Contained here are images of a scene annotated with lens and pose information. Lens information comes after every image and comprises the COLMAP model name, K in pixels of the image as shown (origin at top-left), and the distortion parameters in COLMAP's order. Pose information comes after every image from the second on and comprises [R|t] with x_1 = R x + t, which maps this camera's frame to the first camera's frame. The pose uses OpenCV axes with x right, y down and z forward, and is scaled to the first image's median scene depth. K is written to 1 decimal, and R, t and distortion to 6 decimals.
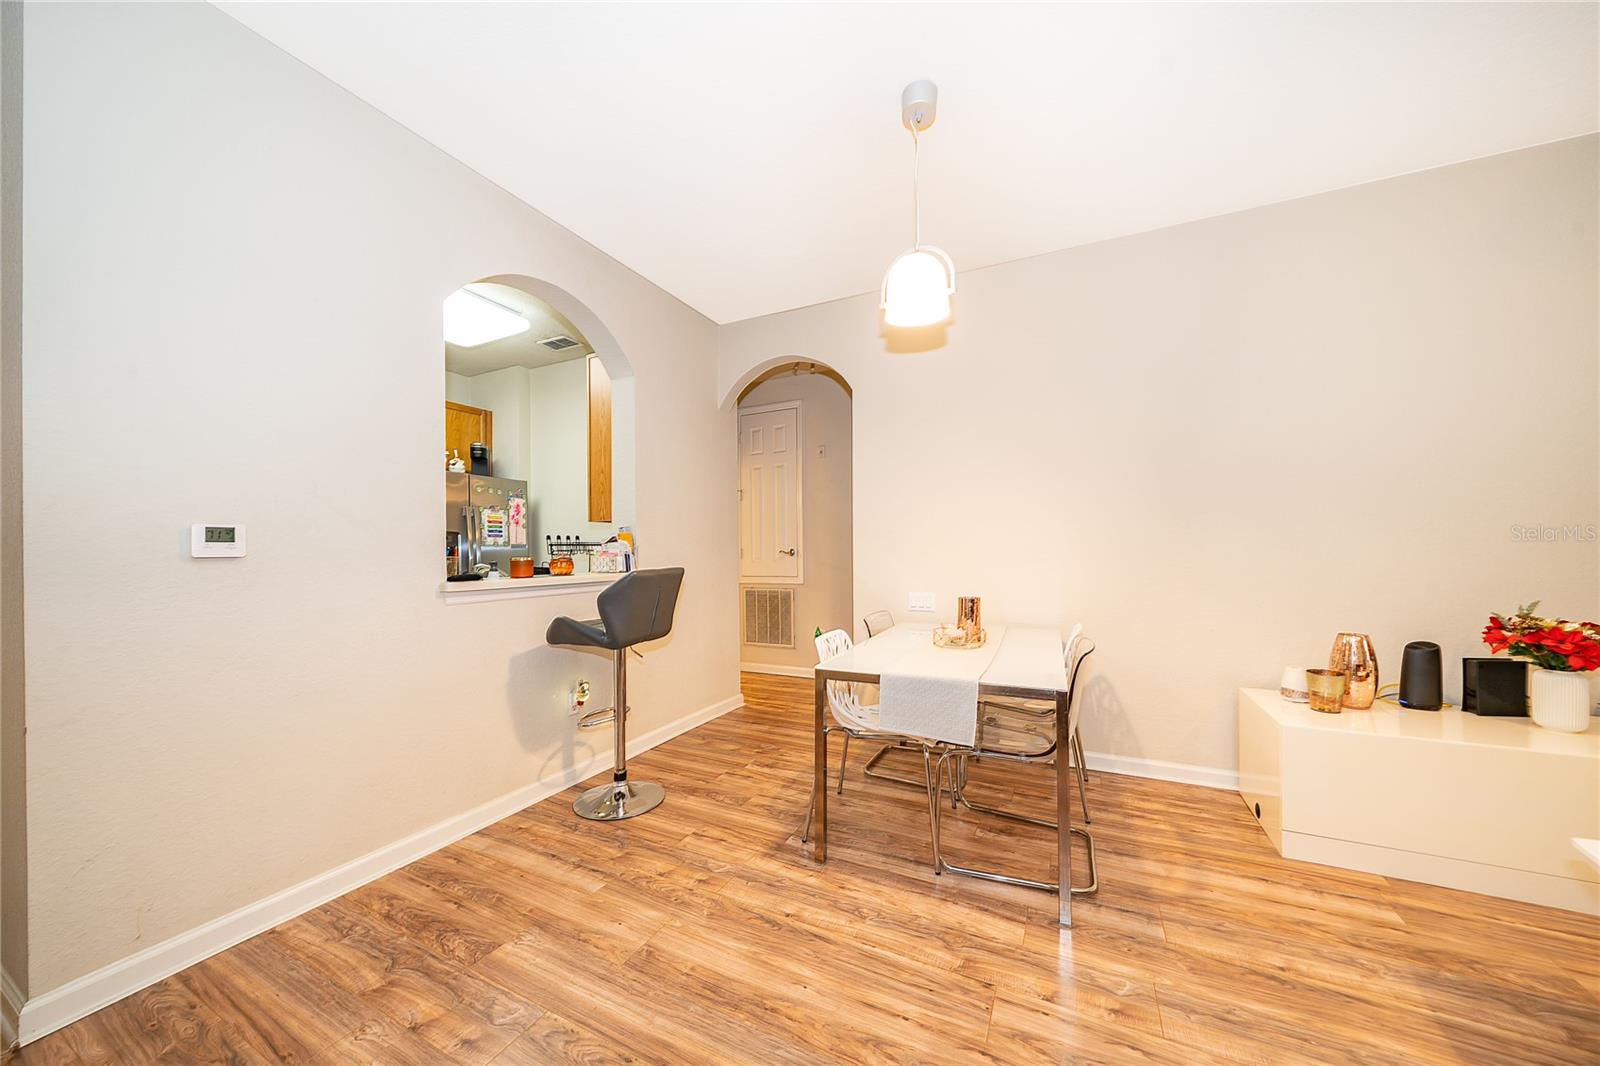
lens RADIAL K [[552.0, 0, 797.4], [0, 552.0, 547.2], [0, 0, 1]] dist [-0.002697, -0.000005]
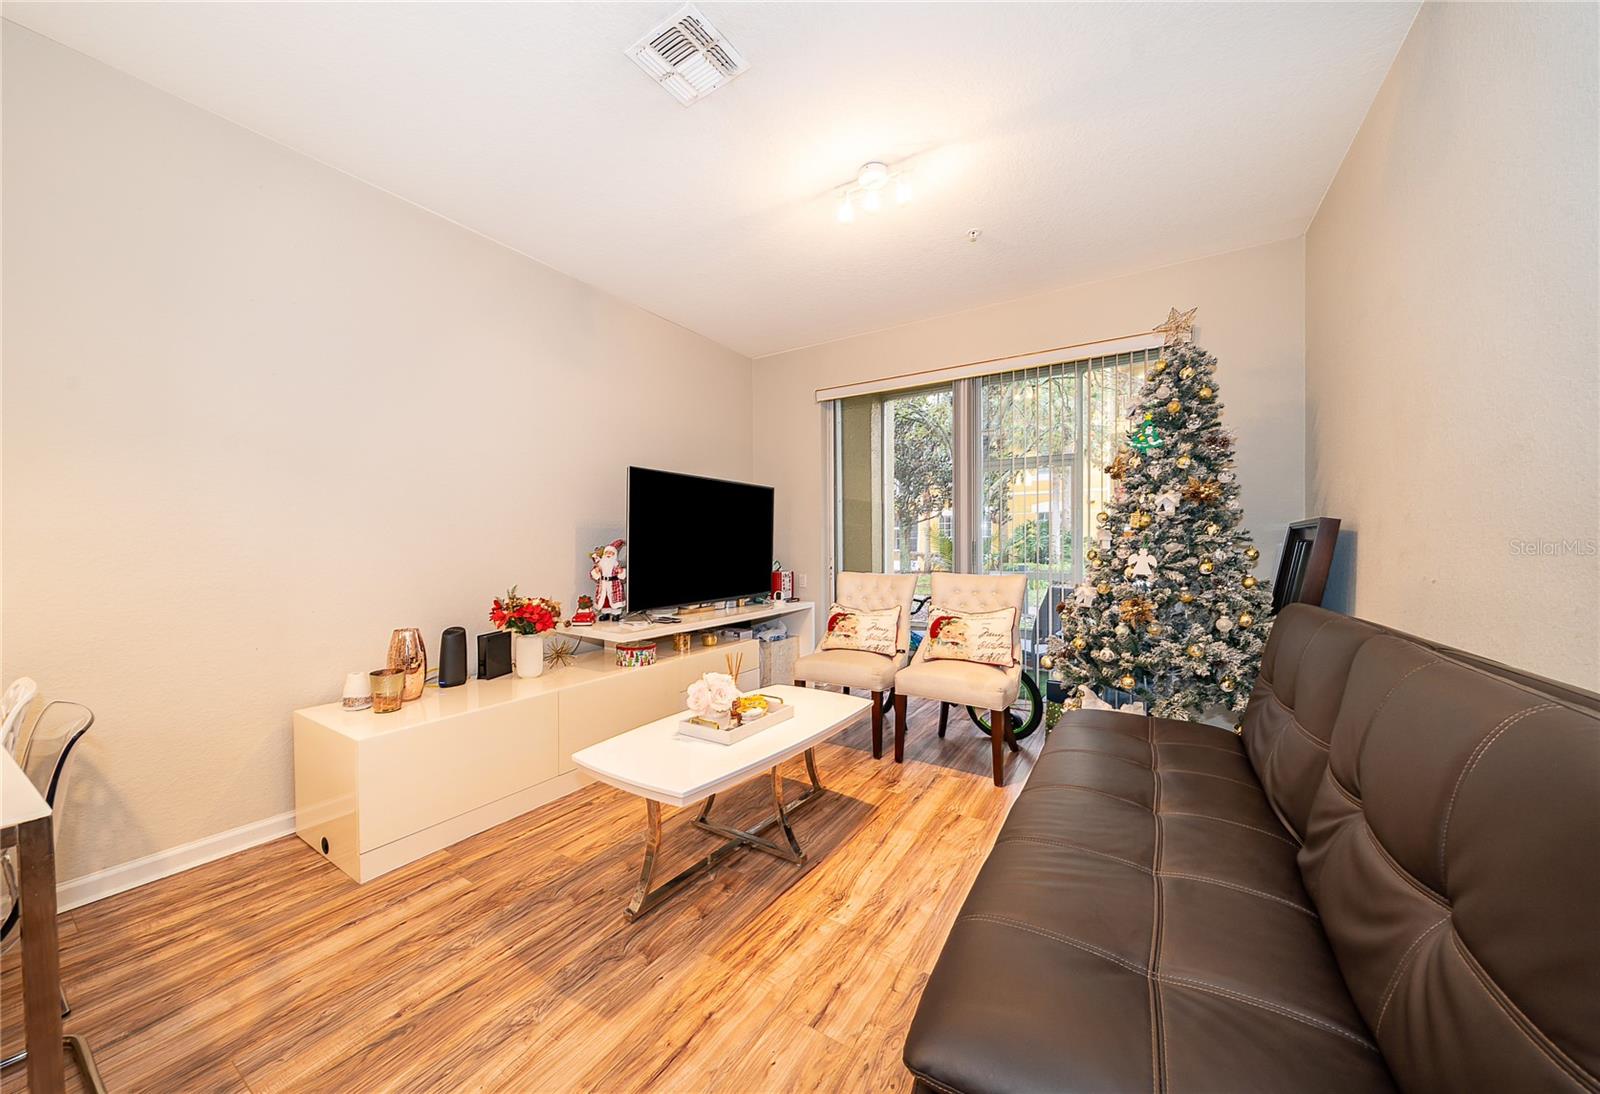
lens RADIAL K [[573.3, 0, 771.4], [0, 573.3, 550.7], [0, 0, 1]] dist [-0.006608, 0.000326]
pose [[0.122873, -0.005274, 0.992408, 0.031073], [0.000255, 0.999986, 0.005283, 0.005399], [-0.992422, -0.000396, 0.122872, 0.211020]]
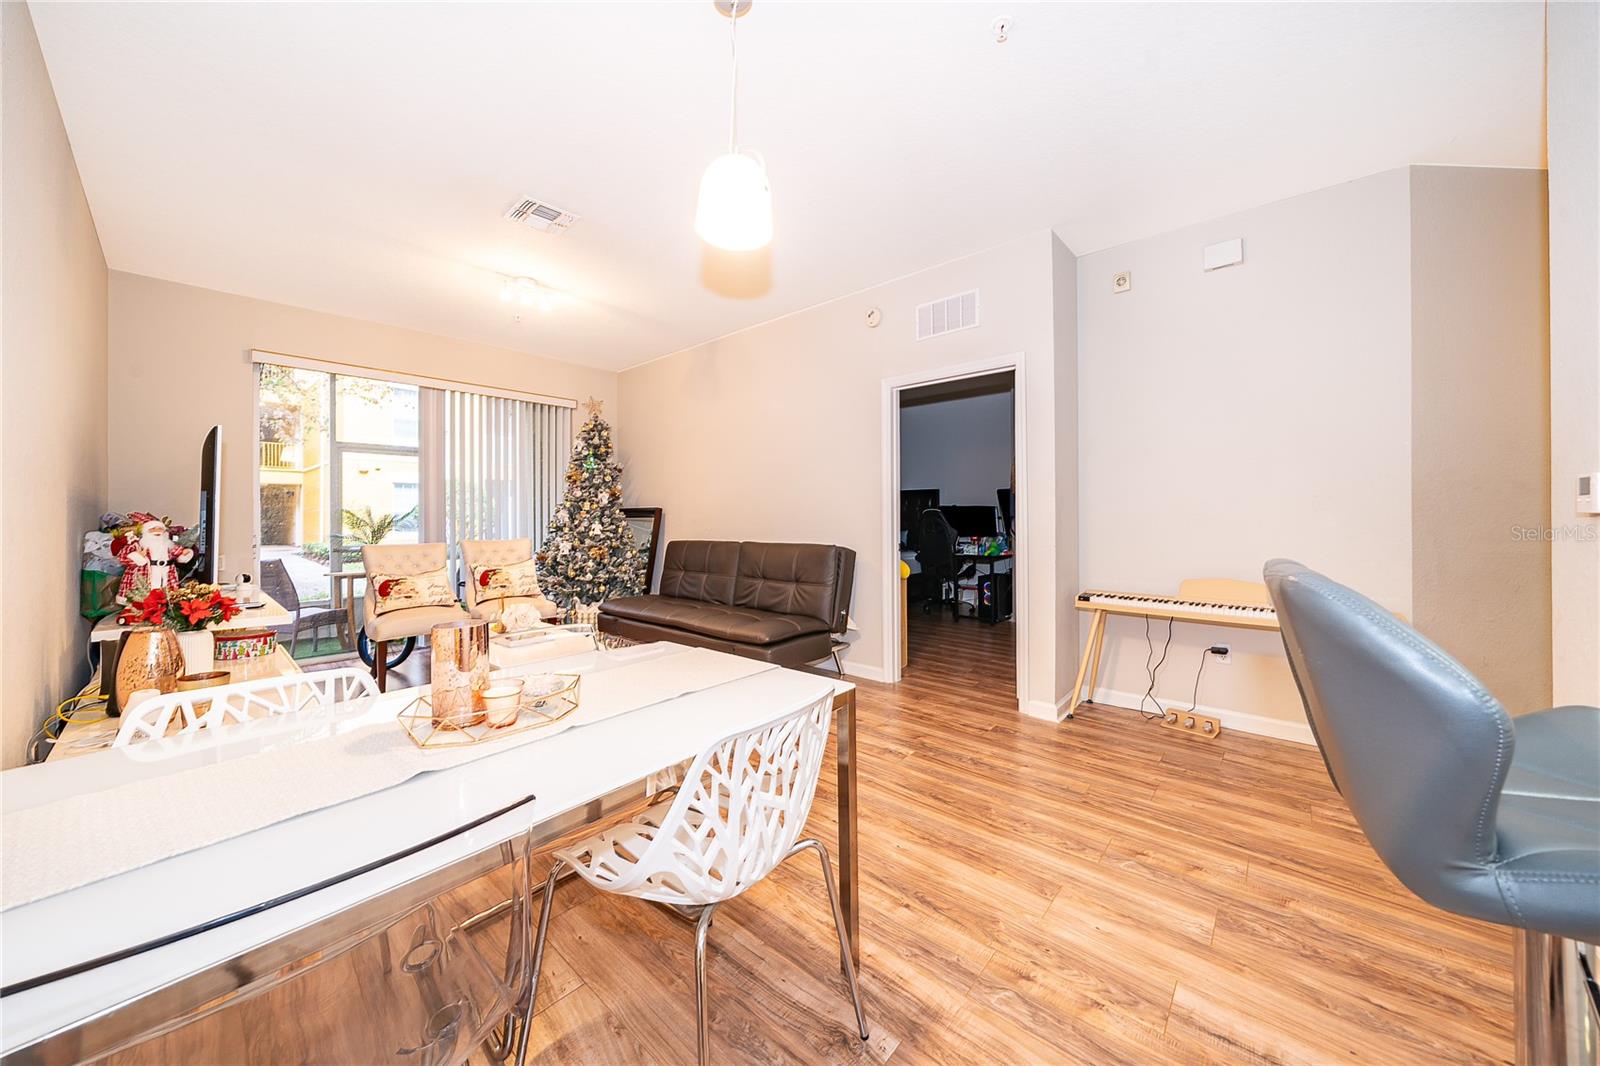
lens RADIAL K [[552.0, 0, 800.4], [0, 552.0, 519.2], [0, 0, 1]] dist [-0.002697, -0.000005]
pose [[-0.965783, 0.010953, 0.259119, -0.079317], [0.010679, 0.999940, -0.002466, 0.014956], [-0.259130, 0.000386, -0.965842, 1.675385]]
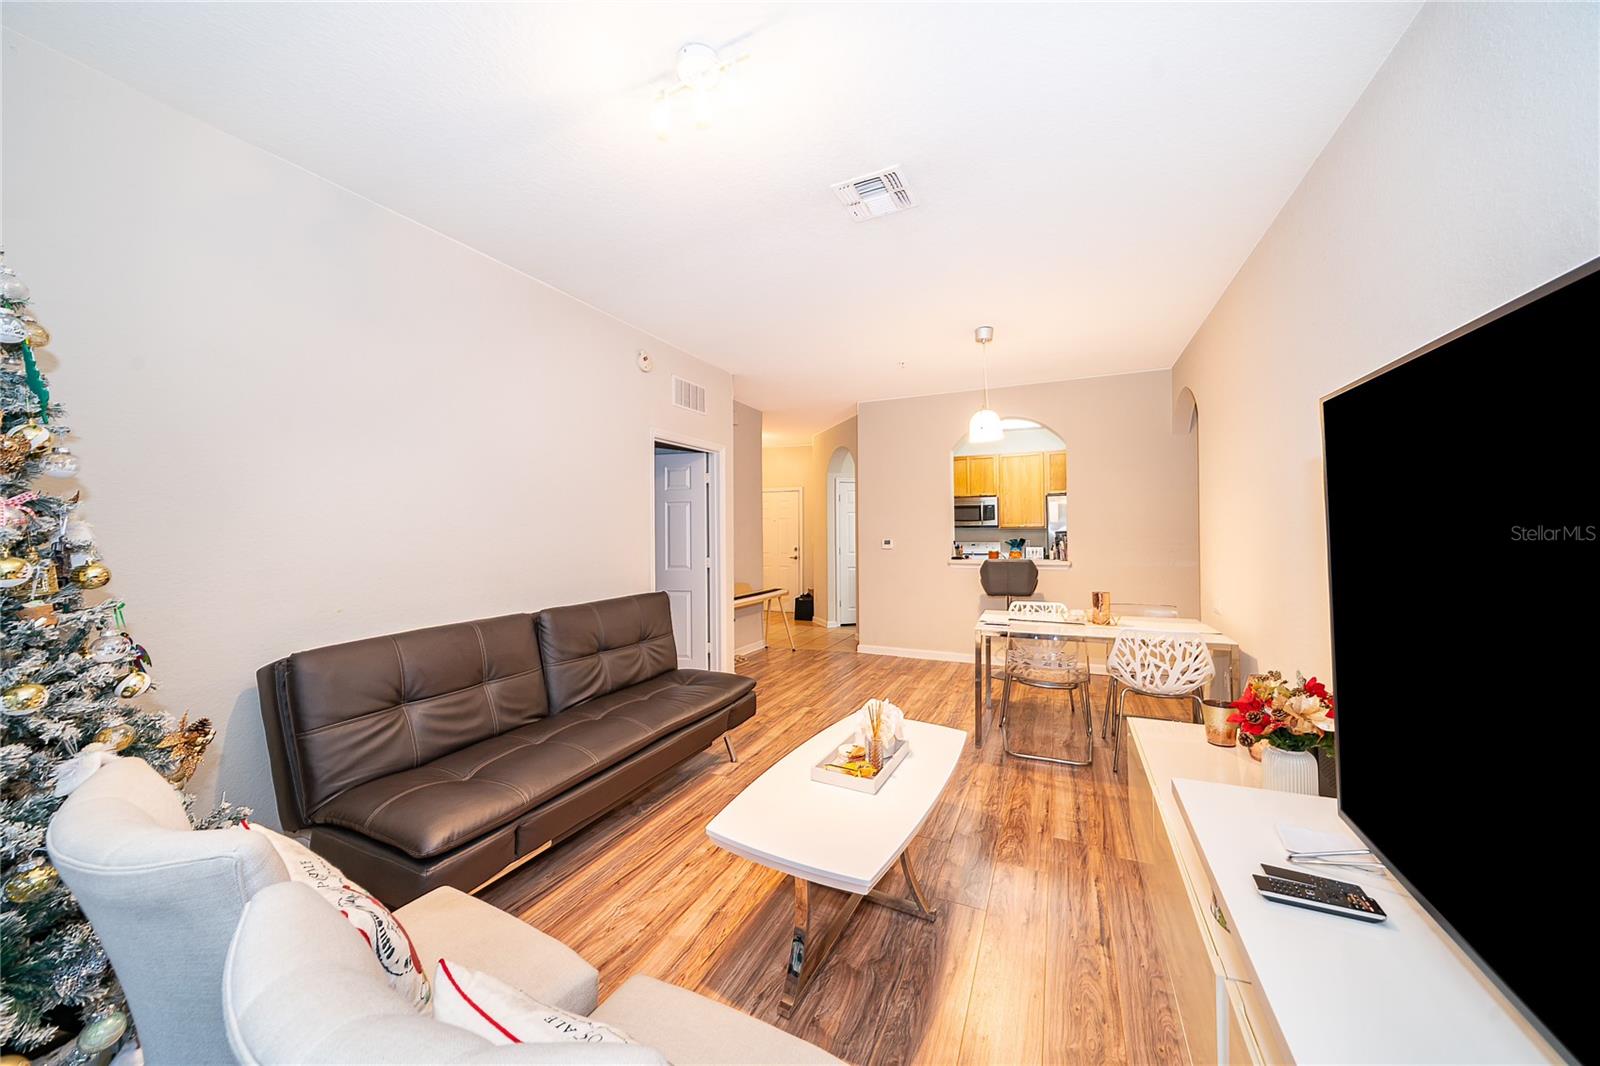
lens RADIAL K [[552.0, 0, 800.1], [0, 552.0, 531.7], [0, 0, 1]] dist [-0.002697, -0.000005]
pose [[0.022141, 0.006995, -0.999730, 2.068452], [0.014896, 0.999862, 0.007325, -0.100256], [0.999644, -0.015054, 0.022034, 0.269197]]
